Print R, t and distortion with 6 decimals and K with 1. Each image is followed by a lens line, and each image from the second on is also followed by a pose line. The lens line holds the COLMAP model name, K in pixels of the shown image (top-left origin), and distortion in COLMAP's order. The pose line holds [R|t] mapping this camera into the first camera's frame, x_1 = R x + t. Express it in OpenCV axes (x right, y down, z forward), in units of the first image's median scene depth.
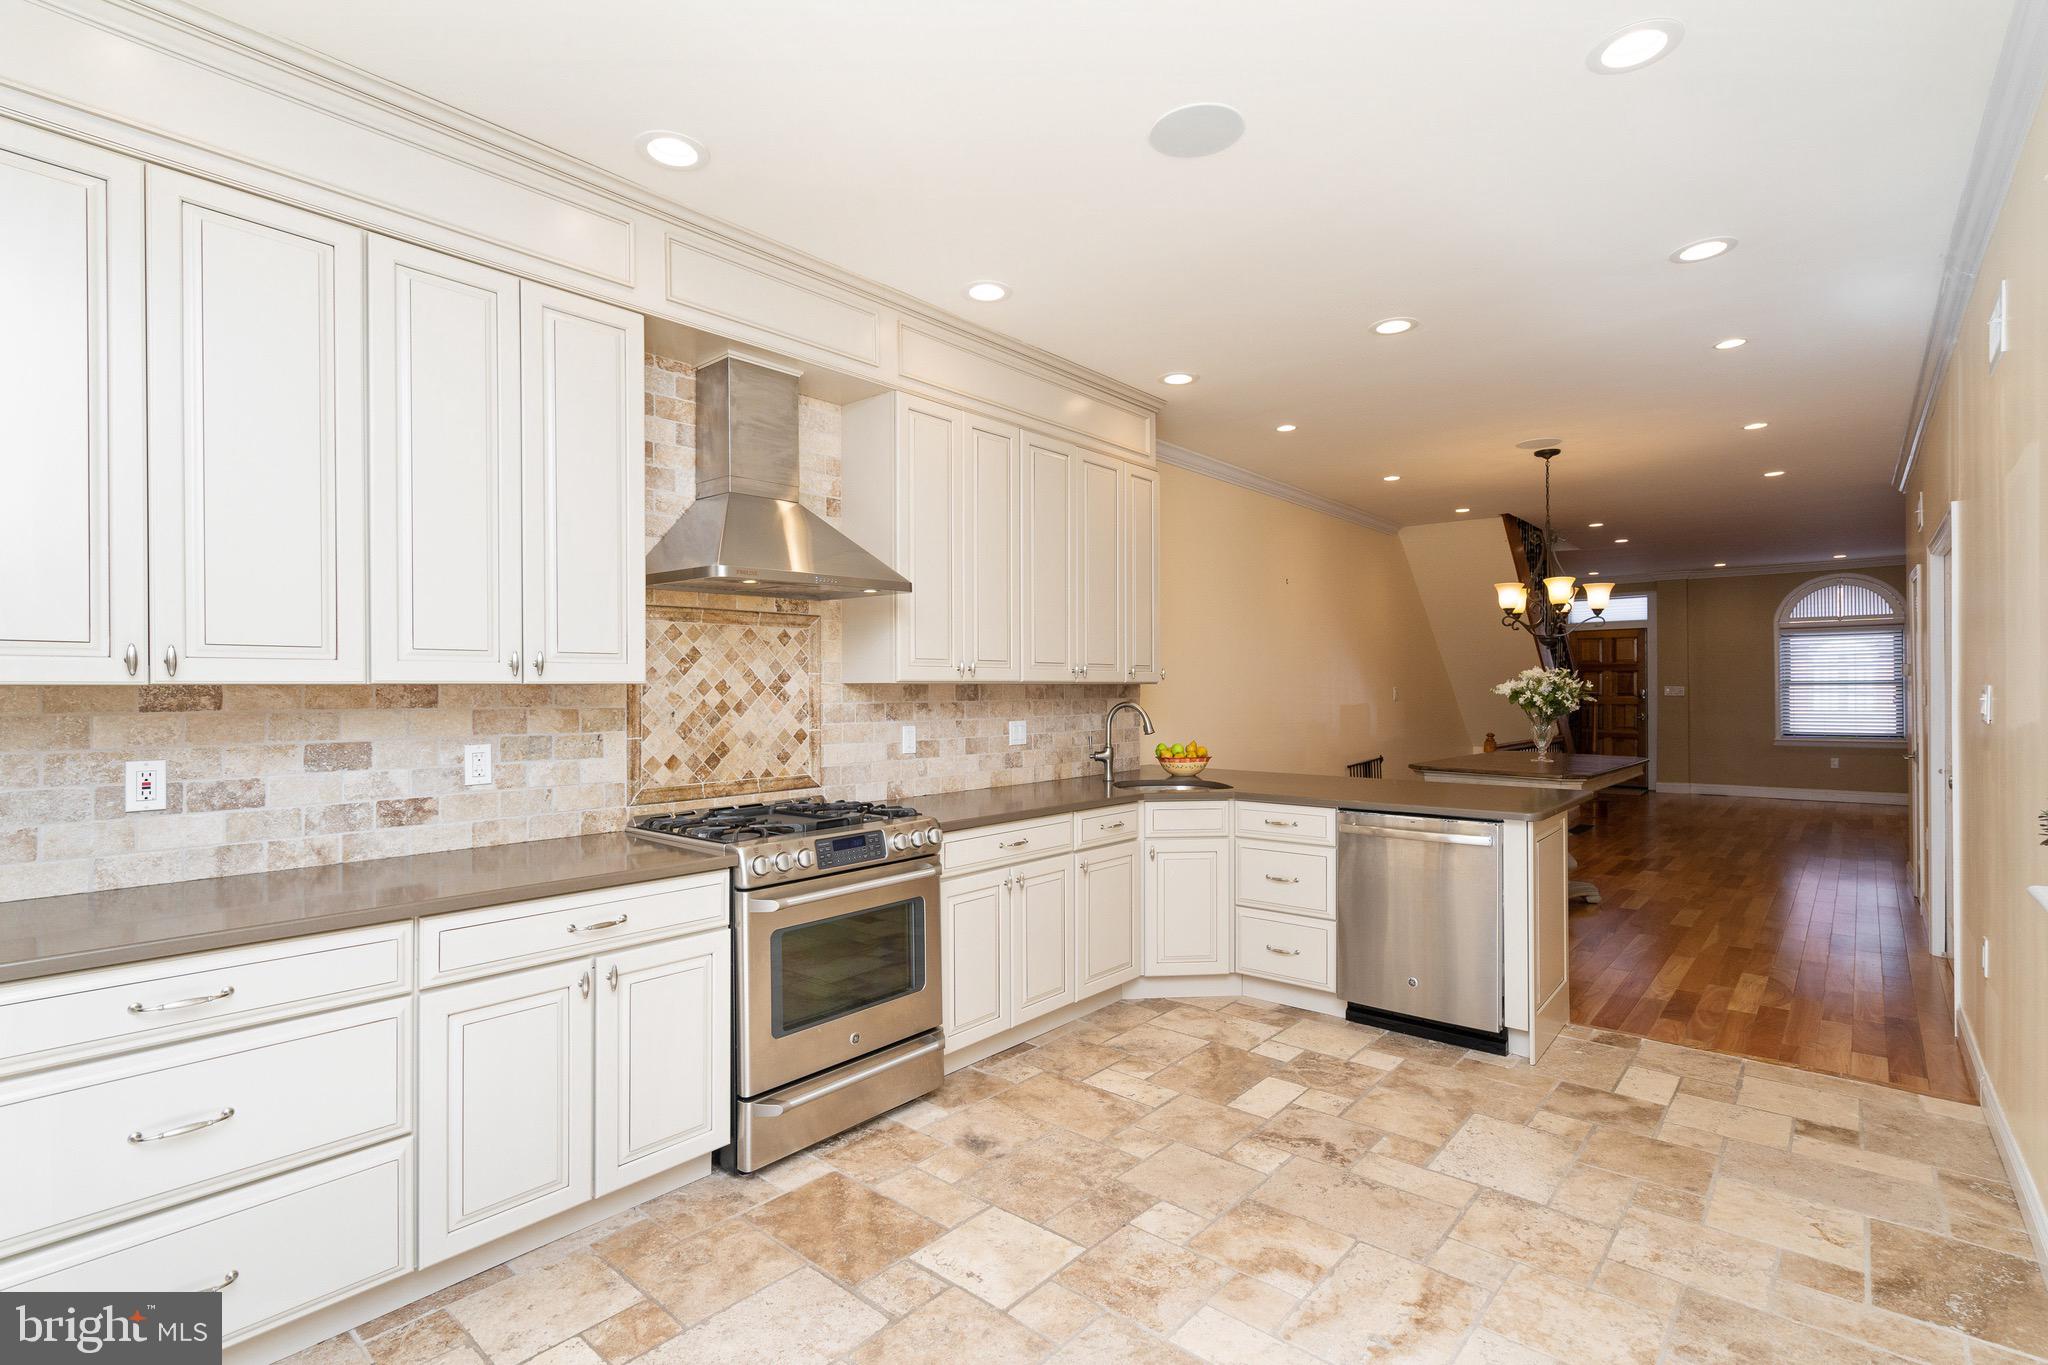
lens RADIAL K [[938.3, 0, 1019.6], [0, 938.3, 690.0], [0, 0, 1]] dist [-0.007383, 0.005830]
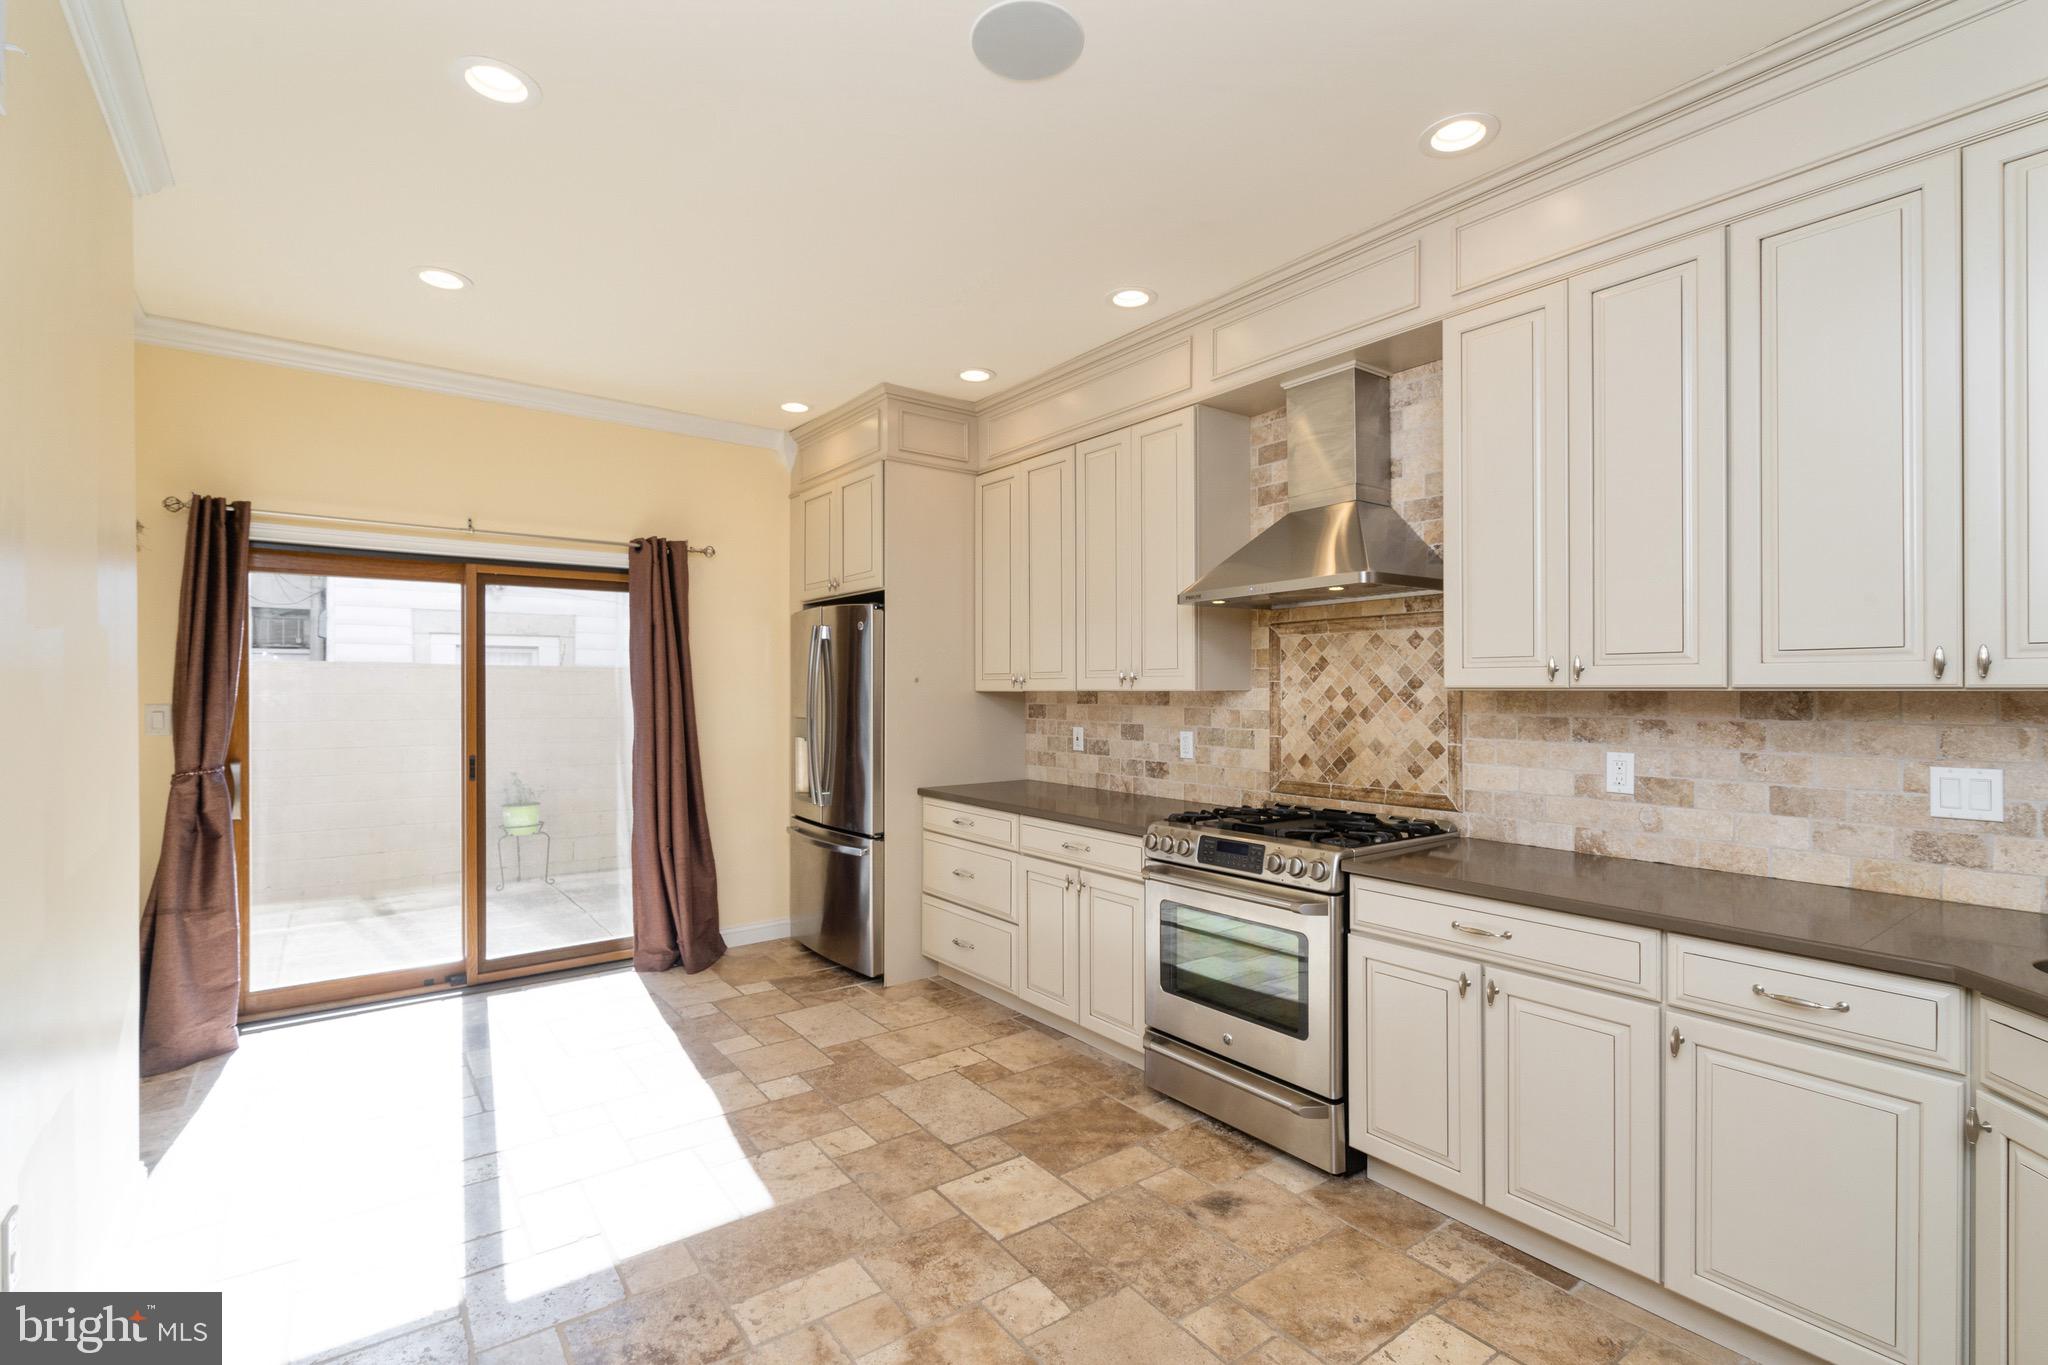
lens RADIAL K [[938.3, 0, 1032.2], [0, 938.3, 682.4], [0, 0, 1]] dist [-0.007383, 0.005830]
pose [[-0.206789, -0.005102, -0.978372, 0.831777], [-0.002477, 0.999986, -0.004691, -0.010344], [0.978382, 0.001453, -0.206799, 0.962762]]
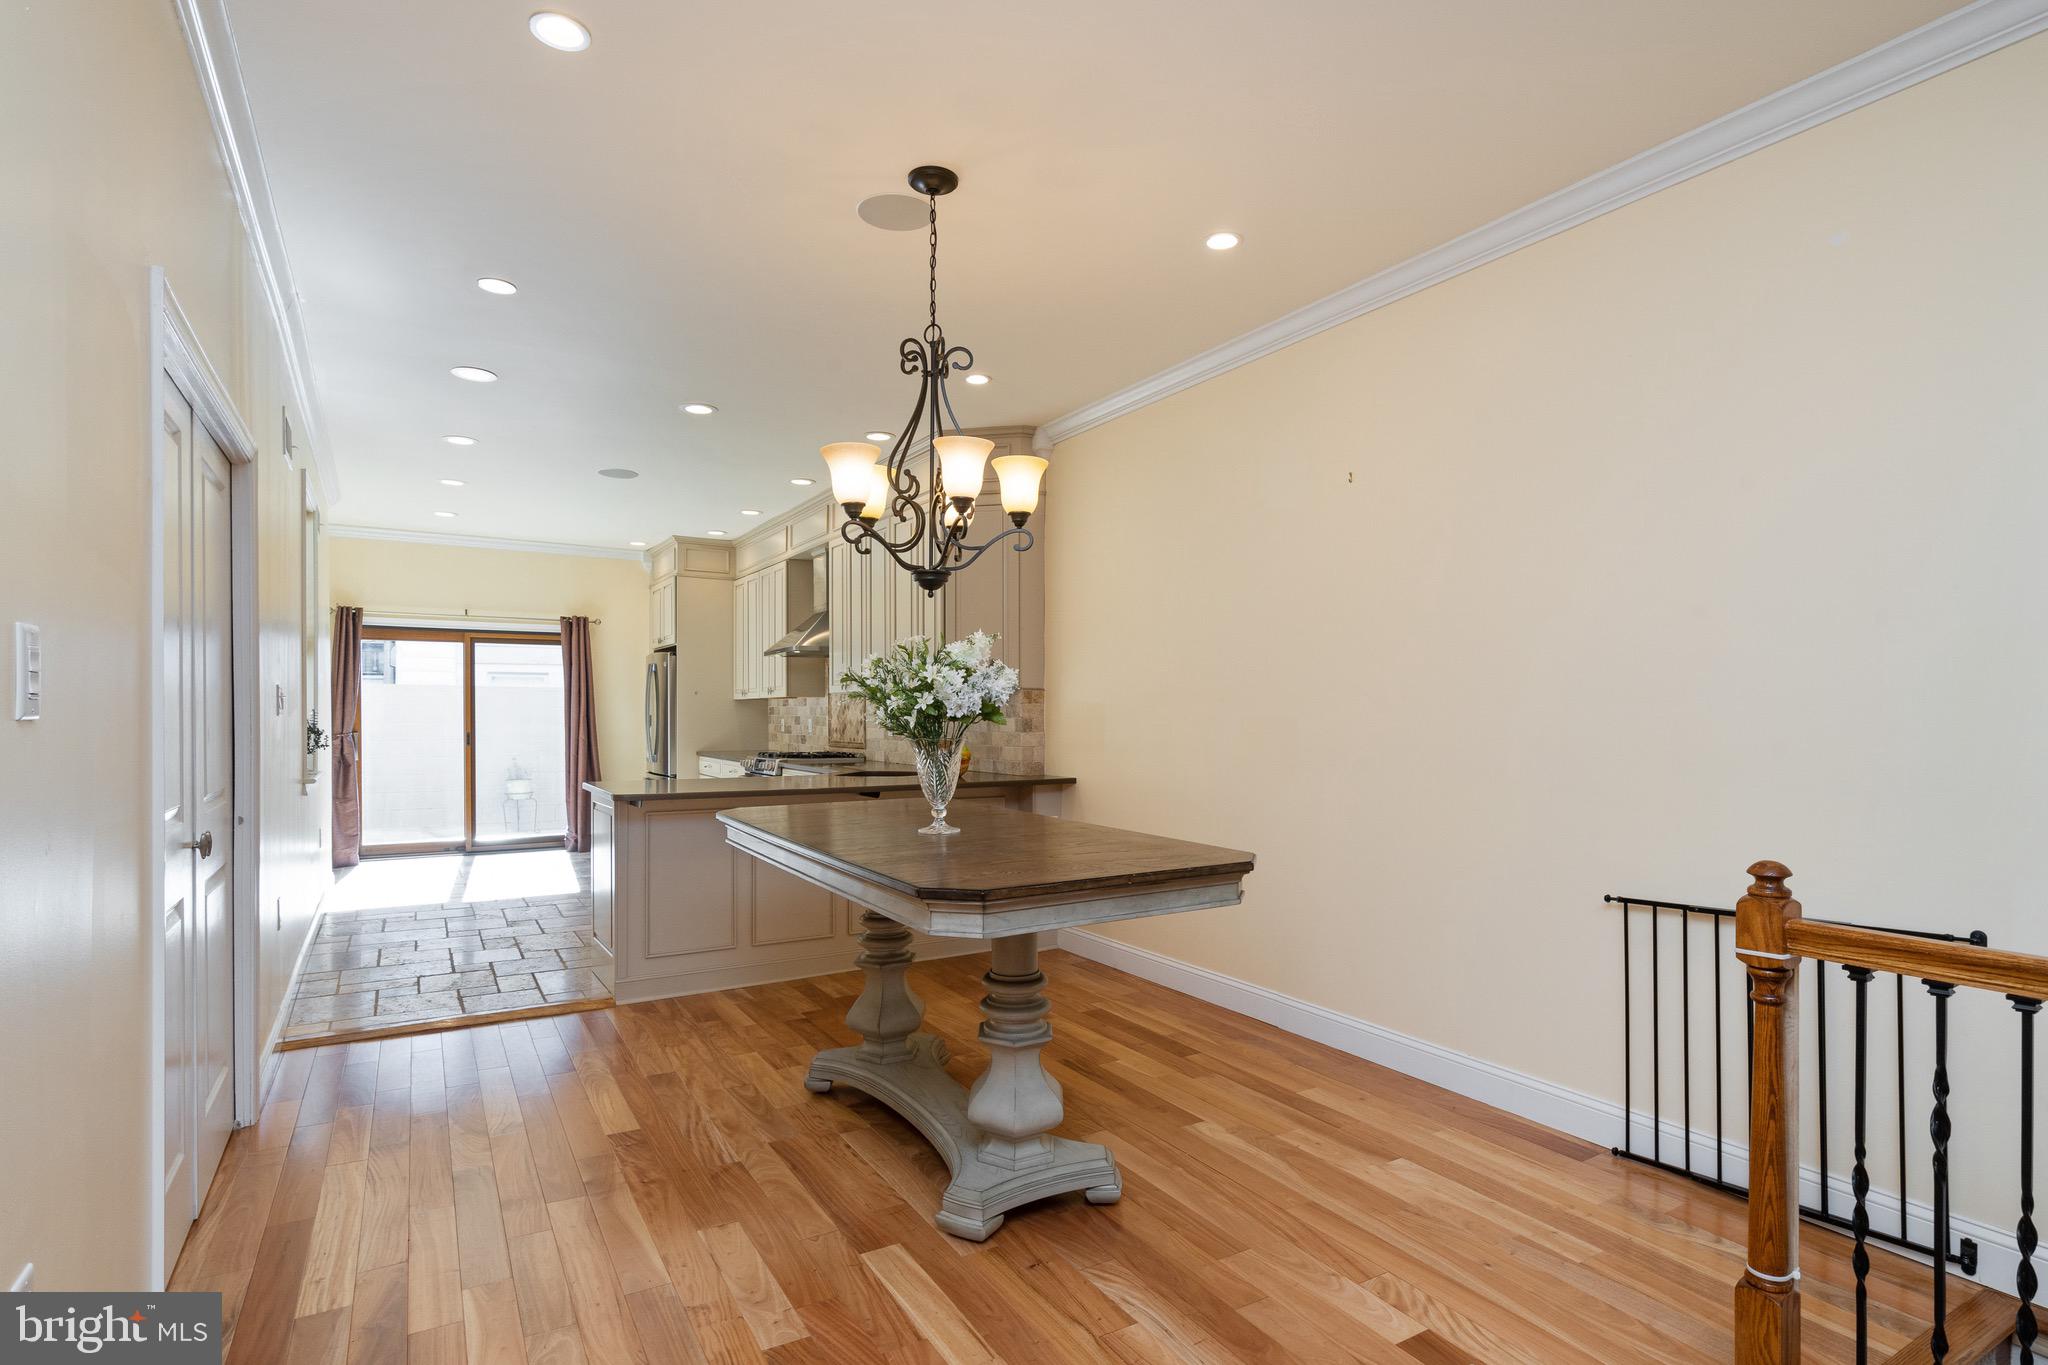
lens RADIAL K [[1063.9, 0, 1051.8], [0, 1063.9, 717.0], [0, 0, 1]] dist [-0.000783, 0.001654]
pose [[-0.296172, 0.003223, -0.955129, 2.111765], [-0.003709, 0.999983, 0.004525, 0.031736], [0.955128, 0.004883, -0.296155, 2.422609]]
